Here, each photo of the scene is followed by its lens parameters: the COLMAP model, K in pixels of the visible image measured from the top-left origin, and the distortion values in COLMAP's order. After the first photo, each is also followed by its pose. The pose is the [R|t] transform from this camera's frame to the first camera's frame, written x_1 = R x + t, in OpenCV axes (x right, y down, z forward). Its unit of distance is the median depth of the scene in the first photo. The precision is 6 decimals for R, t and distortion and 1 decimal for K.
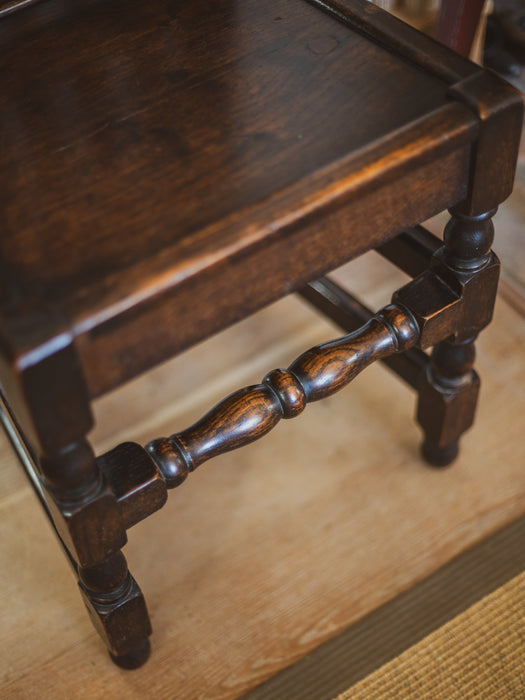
lens RADIAL K [[1144.8, 0, 262.5], [0, 1144.8, 350.0], [0, 0, 1]] dist [-0.128691, 0.134088]
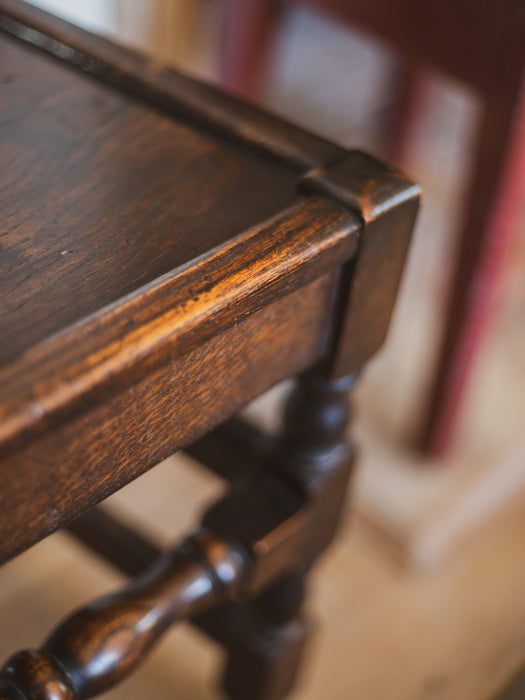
lens RADIAL K [[1144.8, 0, 262.5], [0, 1144.8, 350.0], [0, 0, 1]] dist [-0.128691, 0.134088]
pose [[0.957138, -0.023395, 0.288687, -0.038277], [0.069268, 0.986297, -0.149731, -0.045980], [-0.281228, 0.163310, 0.945643, 0.434238]]
